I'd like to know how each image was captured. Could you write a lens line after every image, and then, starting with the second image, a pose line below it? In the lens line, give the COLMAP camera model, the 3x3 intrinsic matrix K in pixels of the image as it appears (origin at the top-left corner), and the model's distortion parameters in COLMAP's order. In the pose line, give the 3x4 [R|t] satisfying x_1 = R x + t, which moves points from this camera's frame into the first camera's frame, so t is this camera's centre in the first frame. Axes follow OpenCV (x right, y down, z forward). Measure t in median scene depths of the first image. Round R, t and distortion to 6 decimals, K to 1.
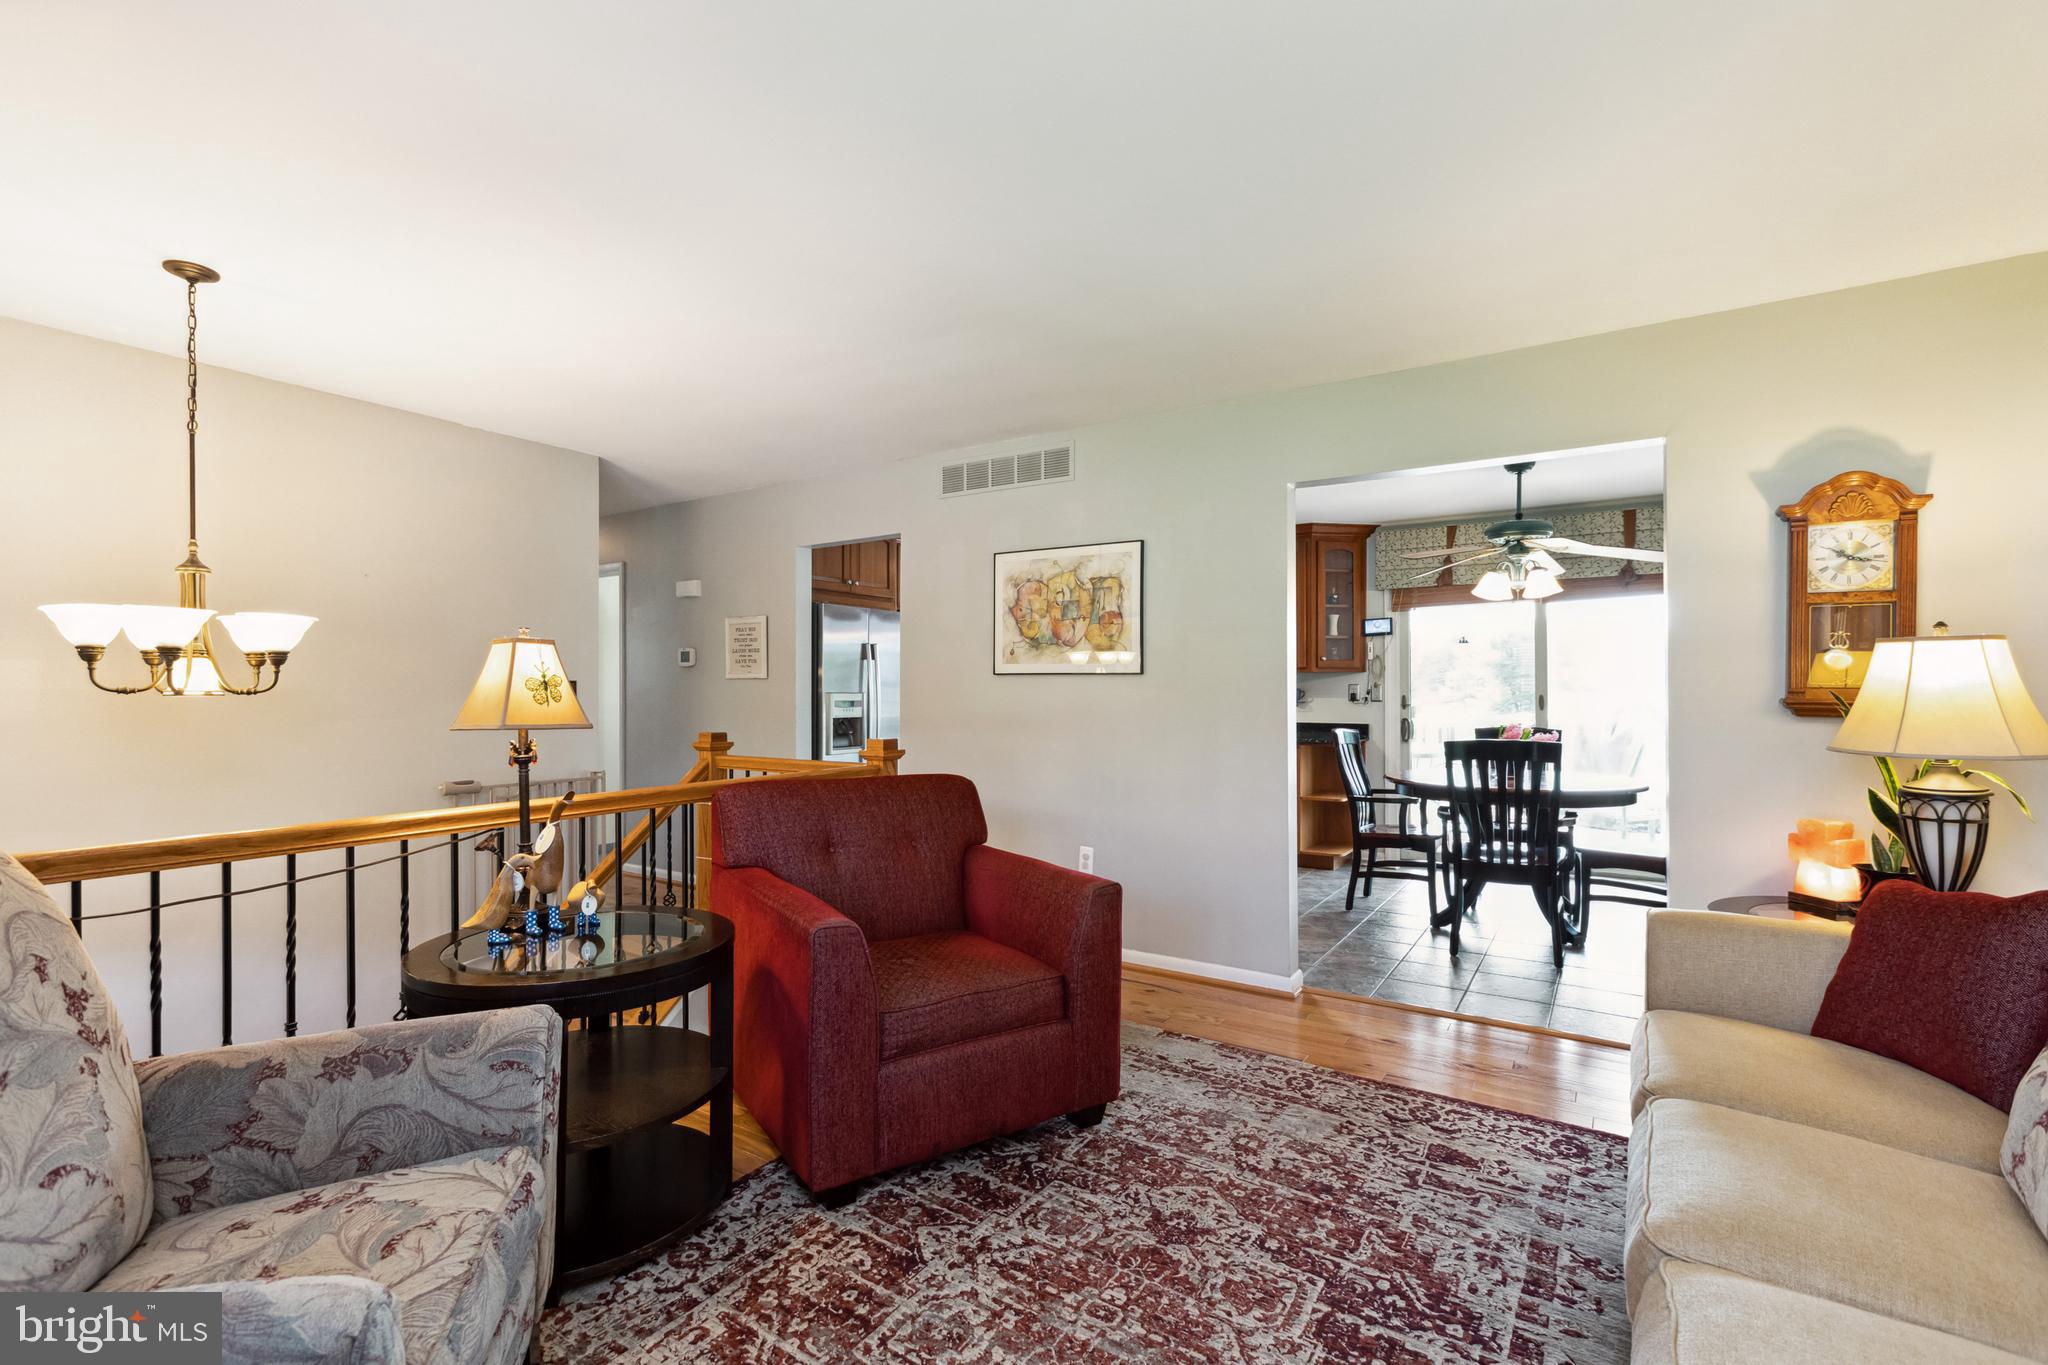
lens RADIAL K [[912.5, 0, 1021.9], [0, 912.5, 684.9], [0, 0, 1]] dist [-0.000103, -0.000245]
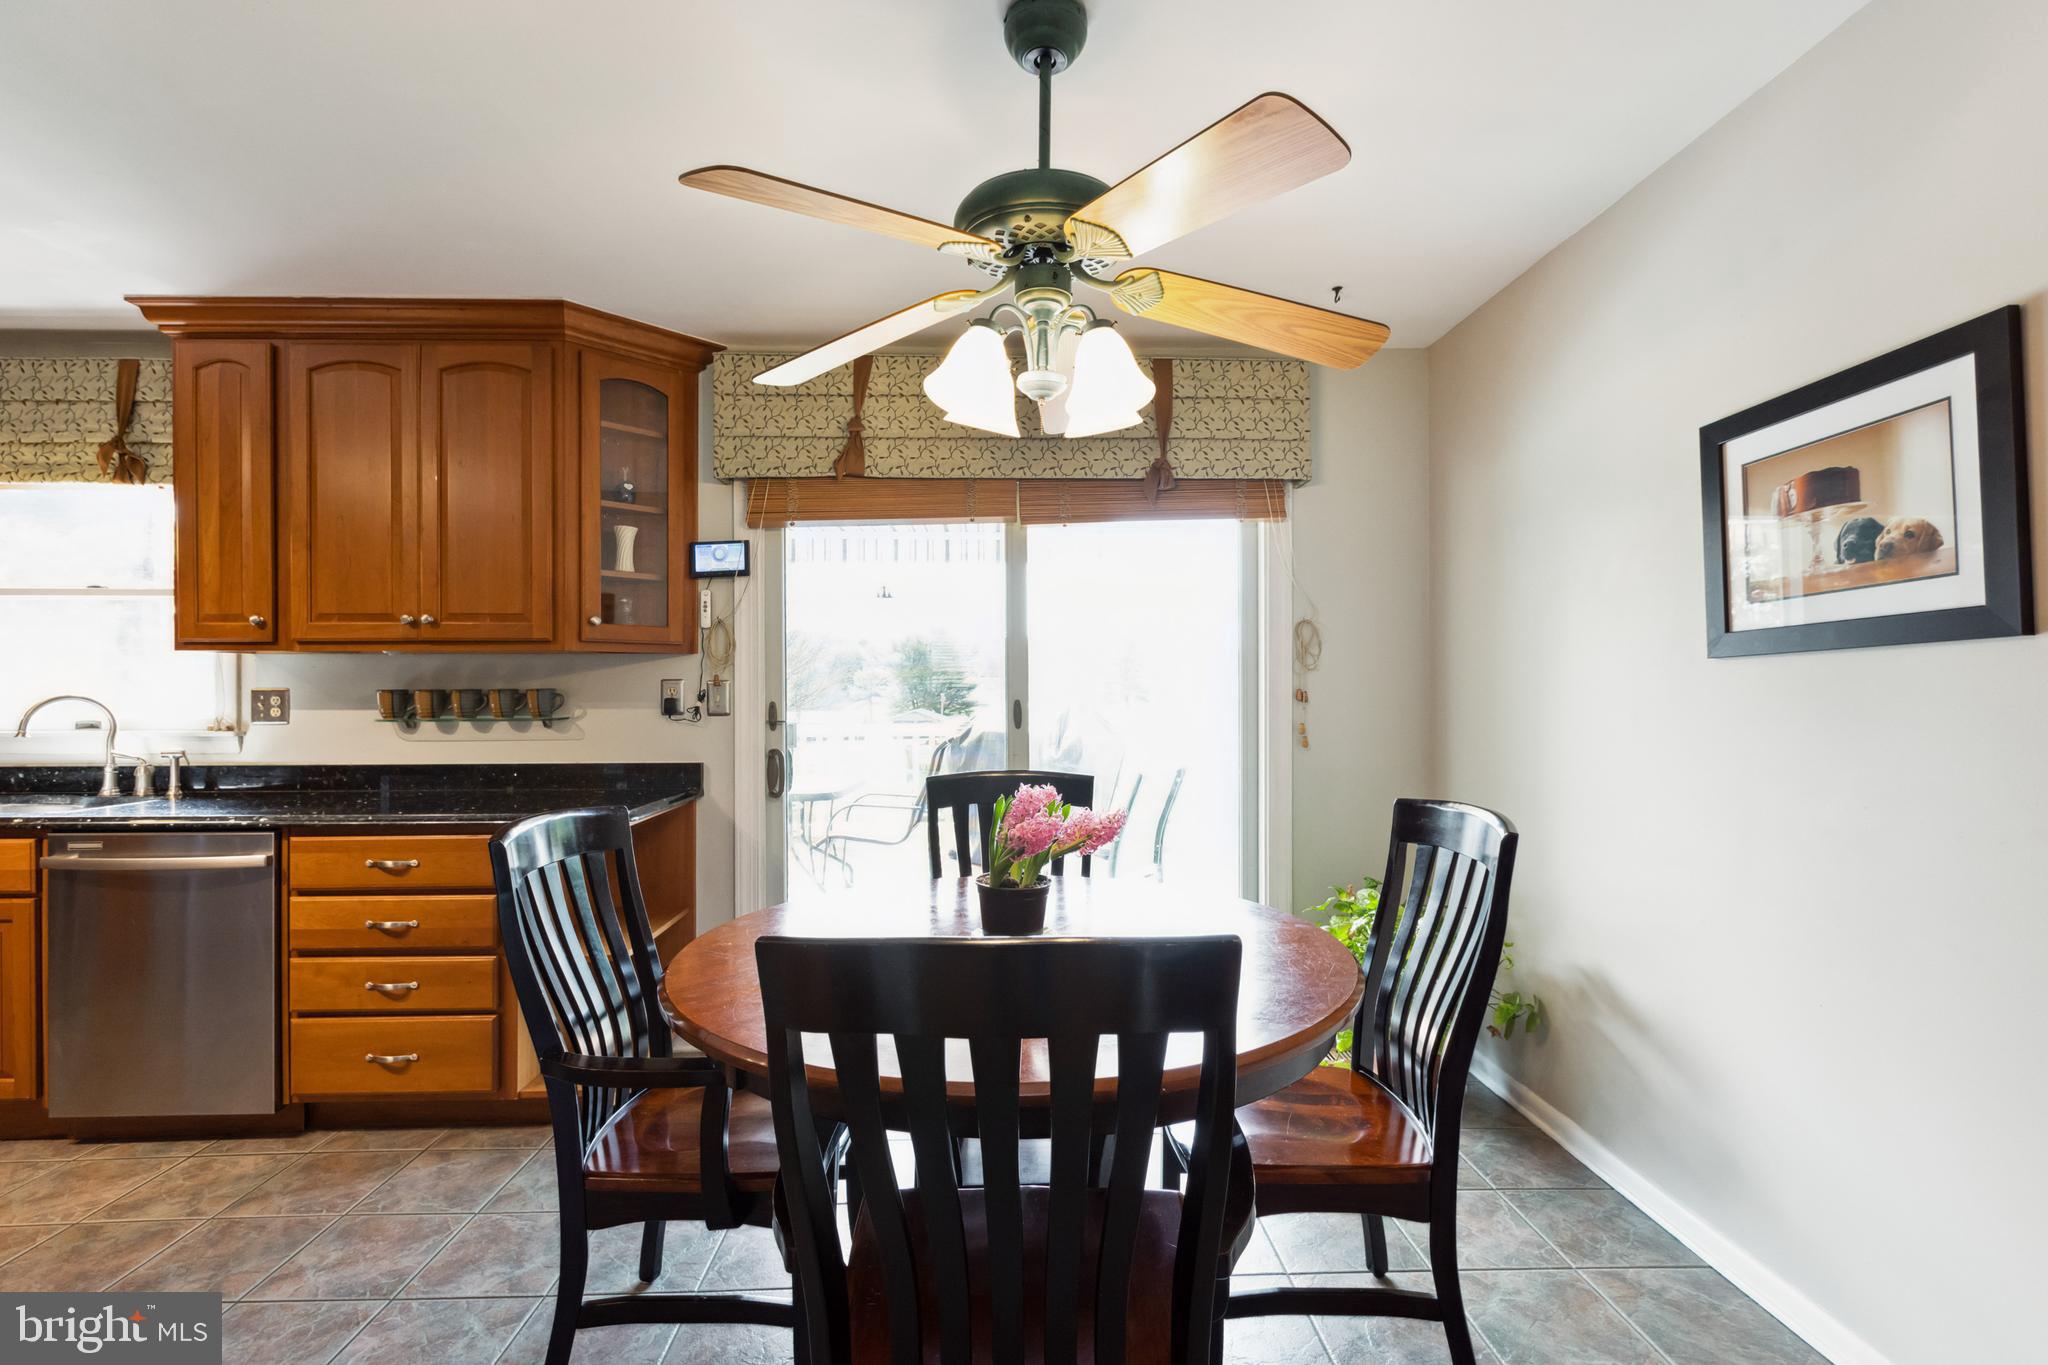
lens RADIAL K [[912.5, 0, 1021.9], [0, 912.5, 684.9], [0, 0, 1]] dist [-0.000103, -0.000245]
pose [[0.815974, -0.000502, 0.578089, 0.250963], [0.000396, 1.000000, 0.000309, 0.002259], [-0.578089, -0.000023, 0.815974, 0.536687]]
